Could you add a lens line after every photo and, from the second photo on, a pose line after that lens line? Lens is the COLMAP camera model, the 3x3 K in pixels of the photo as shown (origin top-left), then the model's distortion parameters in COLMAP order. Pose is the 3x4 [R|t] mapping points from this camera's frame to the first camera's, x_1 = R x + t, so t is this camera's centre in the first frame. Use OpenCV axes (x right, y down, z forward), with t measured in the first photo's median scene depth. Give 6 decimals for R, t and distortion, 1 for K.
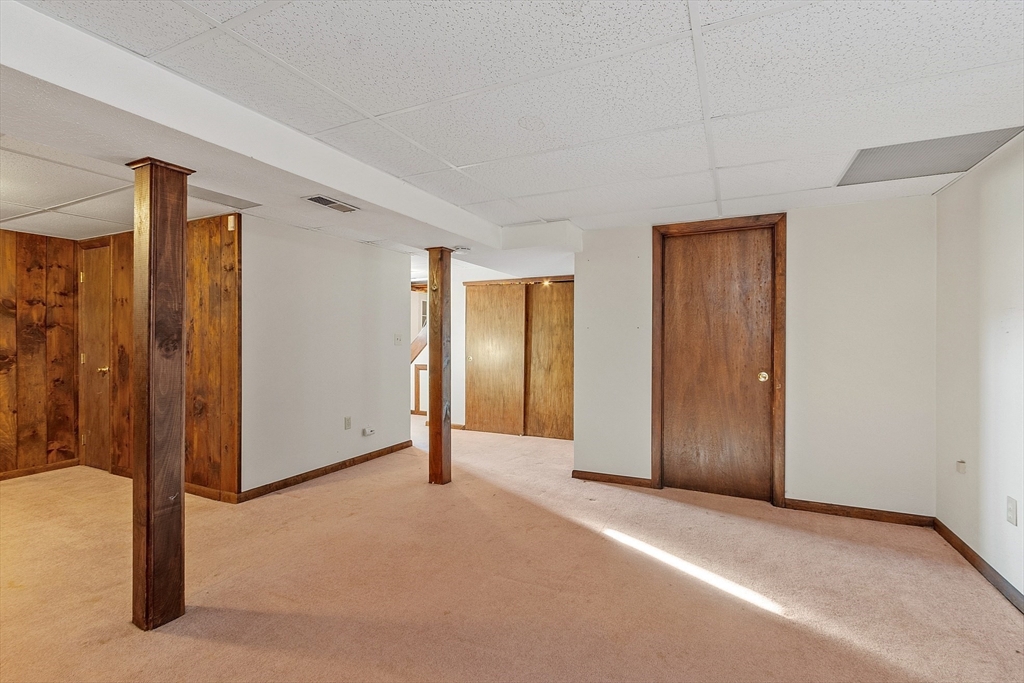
lens RADIAL K [[450.0, 0, 508.0], [0, 450.0, 335.7], [0, 0, 1]] dist [0.000144, -0.000446]
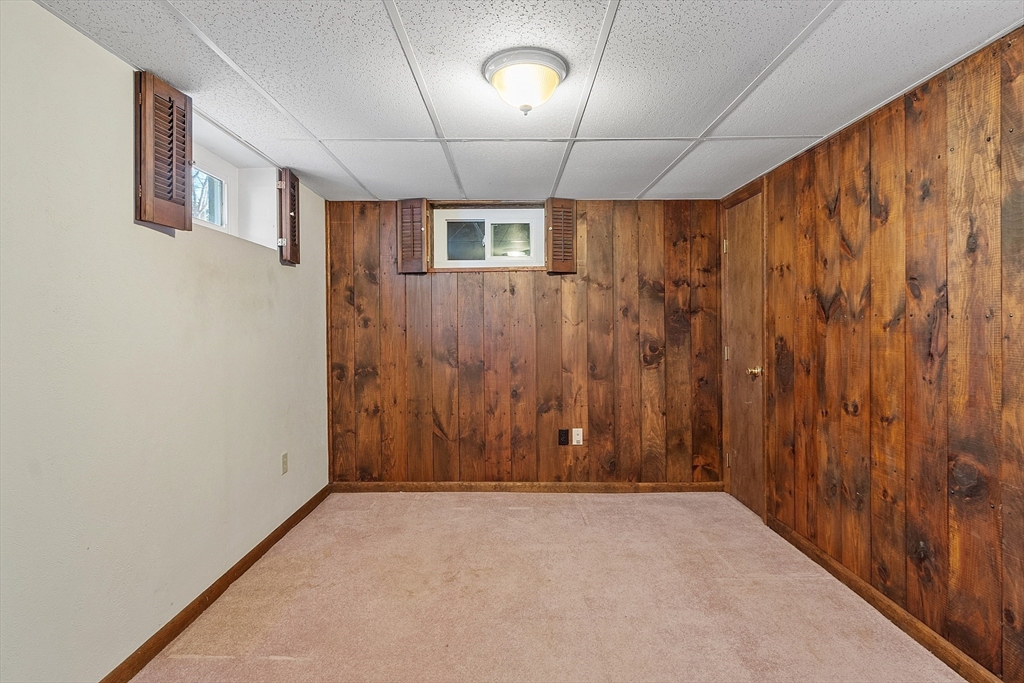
lens RADIAL K [[481.6, 0, 512.8], [0, 481.6, 330.1], [0, 0, 1]] dist [-0.000370, -0.000143]
pose [[0.439969, 0.003787, -0.898005, -0.425113], [0.009259, 0.999919, 0.008753, 0.001639], [0.897965, -0.012166, 0.439898, 0.361735]]
